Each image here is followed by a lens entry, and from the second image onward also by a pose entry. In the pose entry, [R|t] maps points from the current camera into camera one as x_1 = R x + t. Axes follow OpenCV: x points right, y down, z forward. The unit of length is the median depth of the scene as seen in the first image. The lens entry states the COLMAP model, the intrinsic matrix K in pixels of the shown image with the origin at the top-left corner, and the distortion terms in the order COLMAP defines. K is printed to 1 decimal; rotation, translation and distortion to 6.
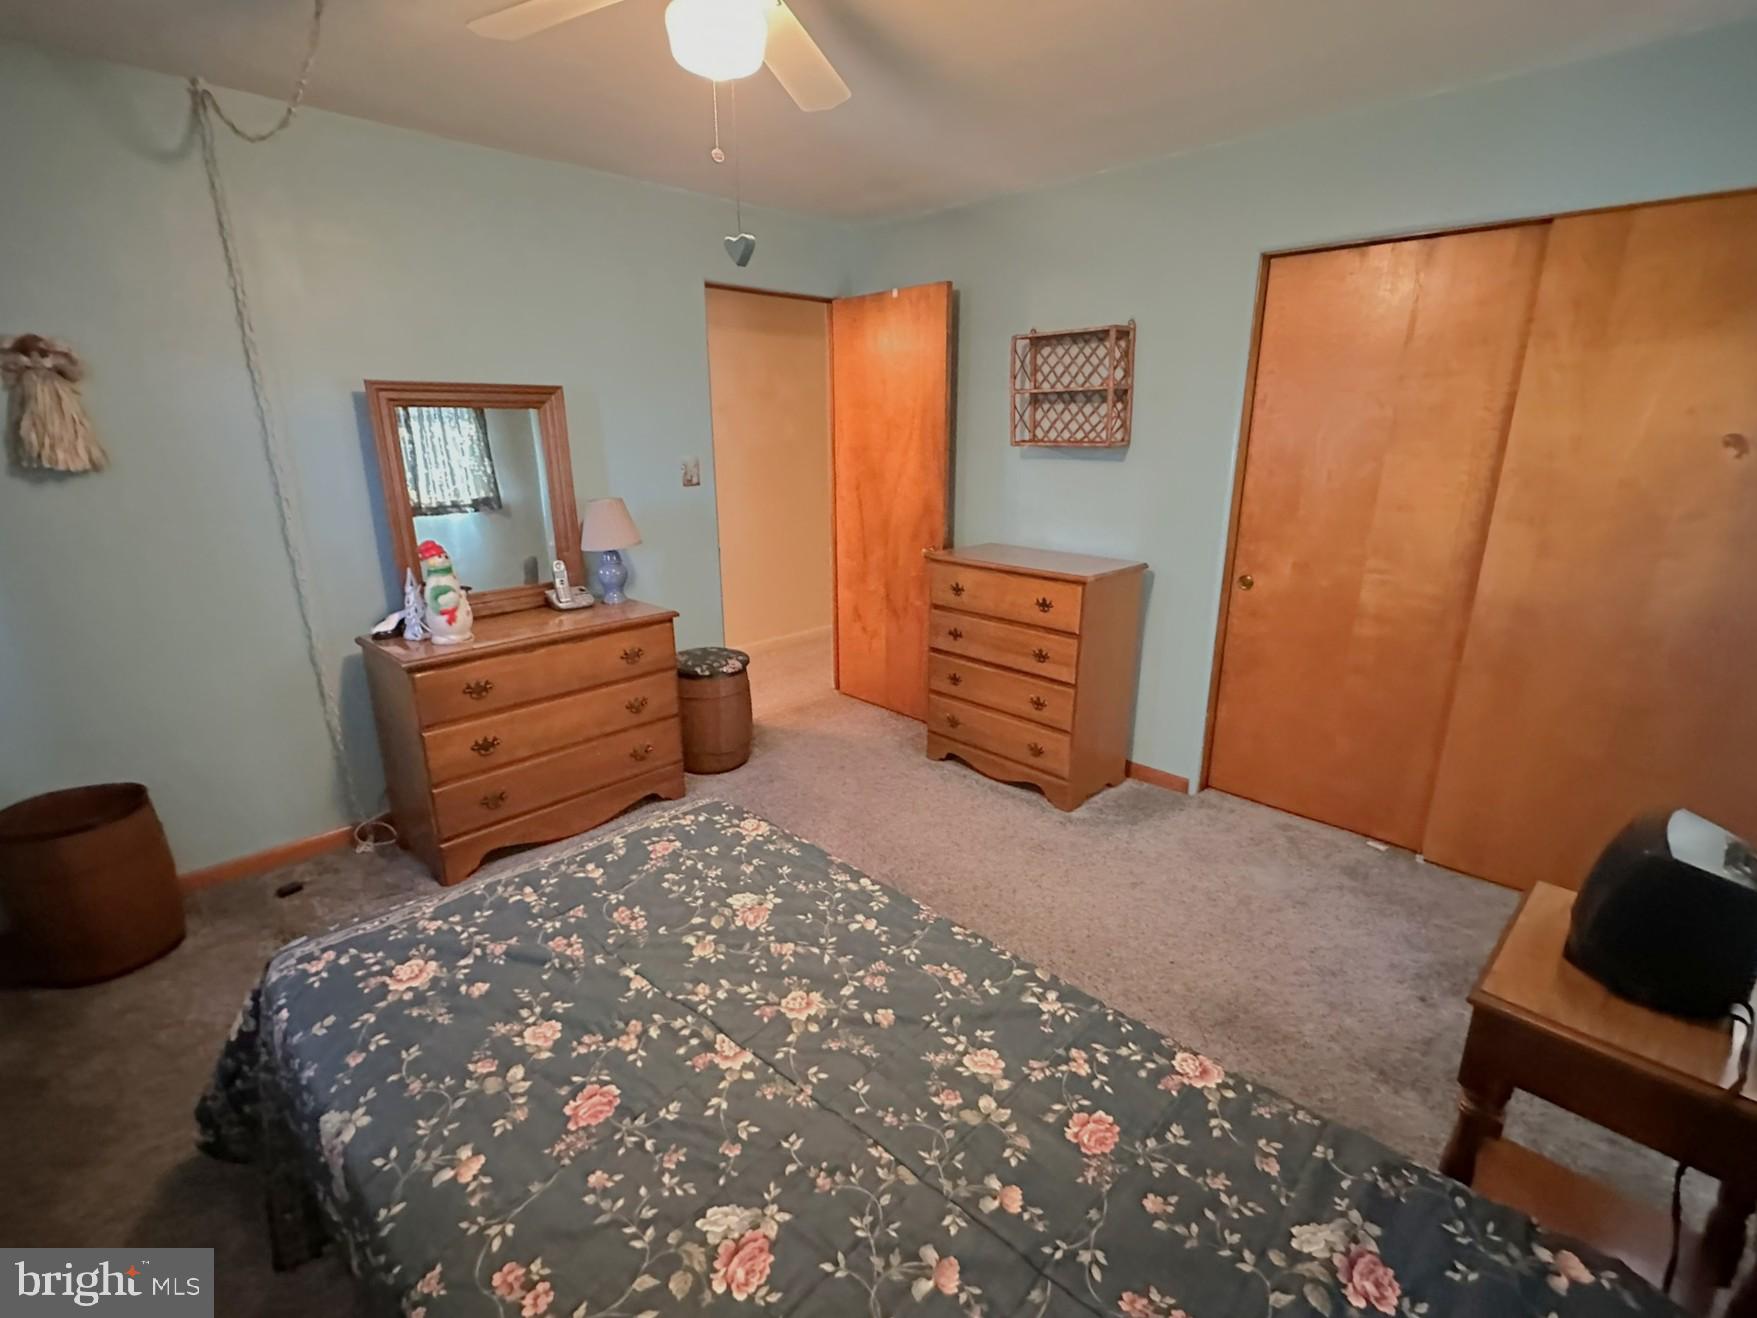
lens RADIAL K [[812.9, 0, 880.4], [0, 812.9, 664.7], [0, 0, 1]] dist [-0.004707, -0.000198]
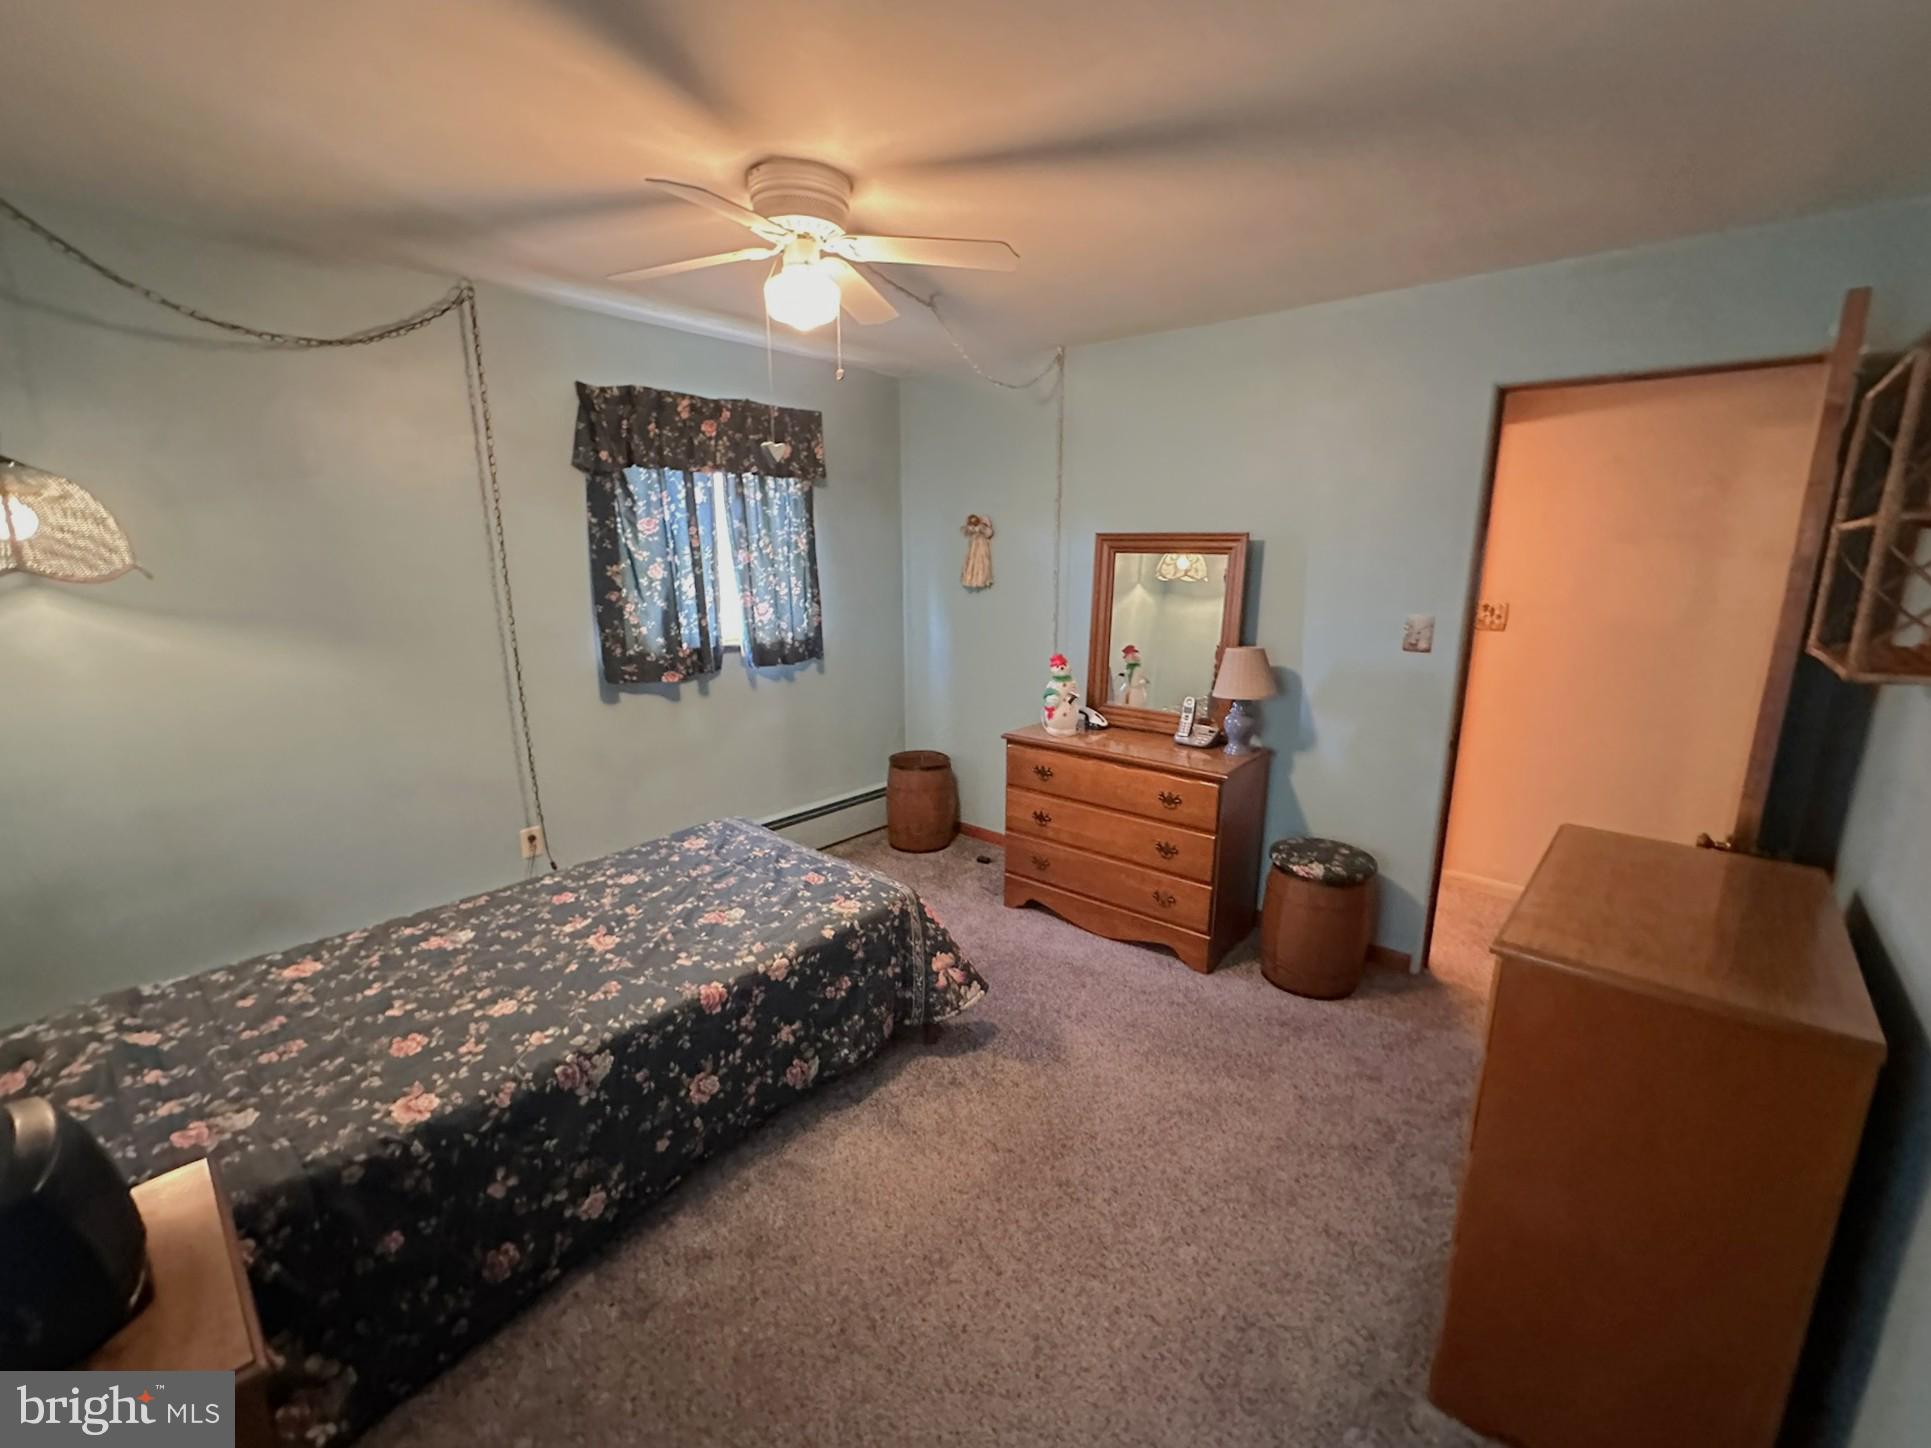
lens RADIAL K [[823.4, 0, 967.2], [0, 823.4, 723.6], [0, 0, 1]] dist [-0.002672, 0.000059]
pose [[0.066245, 0.214121, -0.974558, 1.313758], [-0.291810, 0.938160, 0.186289, -0.441576], [0.954179, 0.272045, 0.124632, 1.273947]]
